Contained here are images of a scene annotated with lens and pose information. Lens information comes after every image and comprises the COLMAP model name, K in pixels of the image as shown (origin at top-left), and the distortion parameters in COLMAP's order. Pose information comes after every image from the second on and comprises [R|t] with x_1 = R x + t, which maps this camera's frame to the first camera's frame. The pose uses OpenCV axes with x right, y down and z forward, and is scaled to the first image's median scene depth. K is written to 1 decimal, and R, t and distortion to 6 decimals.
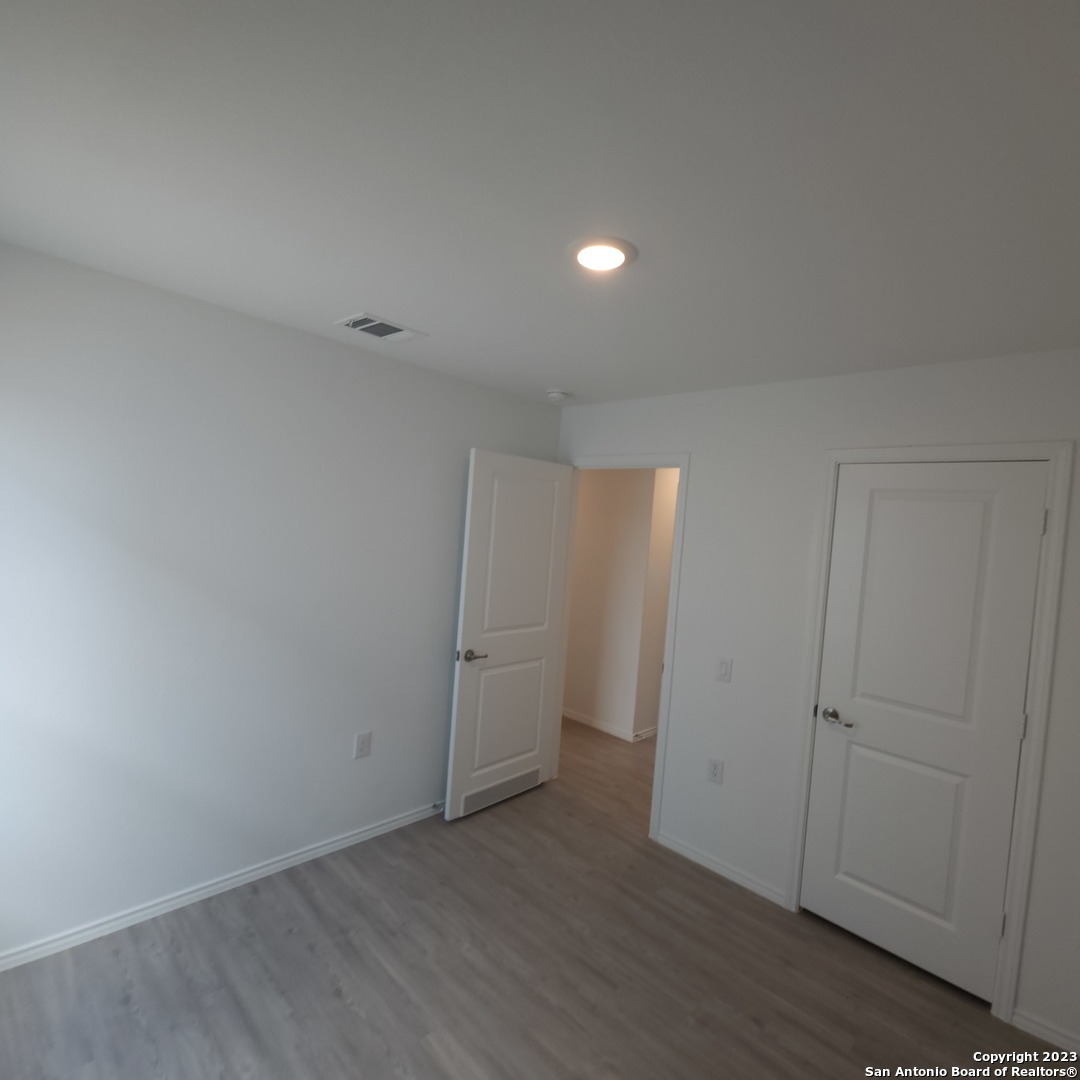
lens RADIAL K [[580.4, 0, 548.3], [0, 580.4, 540.0], [0, 0, 1]] dist [0.001472, -0.000781]
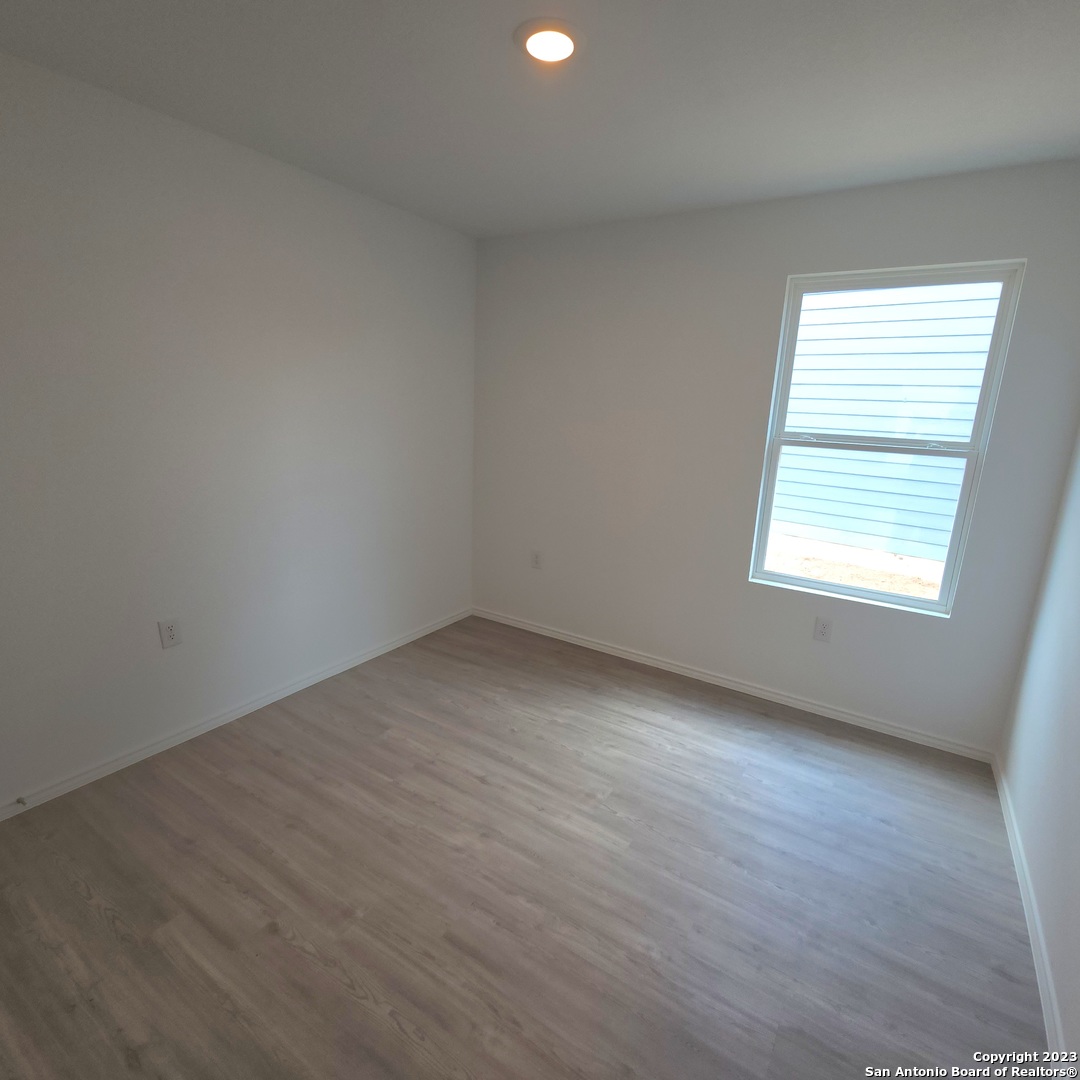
lens RADIAL K [[580.4, 0, 548.3], [0, 580.4, 540.0], [0, 0, 1]] dist [0.001472, -0.000781]
pose [[-0.971434, -0.065841, -0.227994, 0.204443], [-0.122453, 0.962031, 0.243927, 0.055056], [0.203277, 0.264878, -0.942612, 1.685554]]
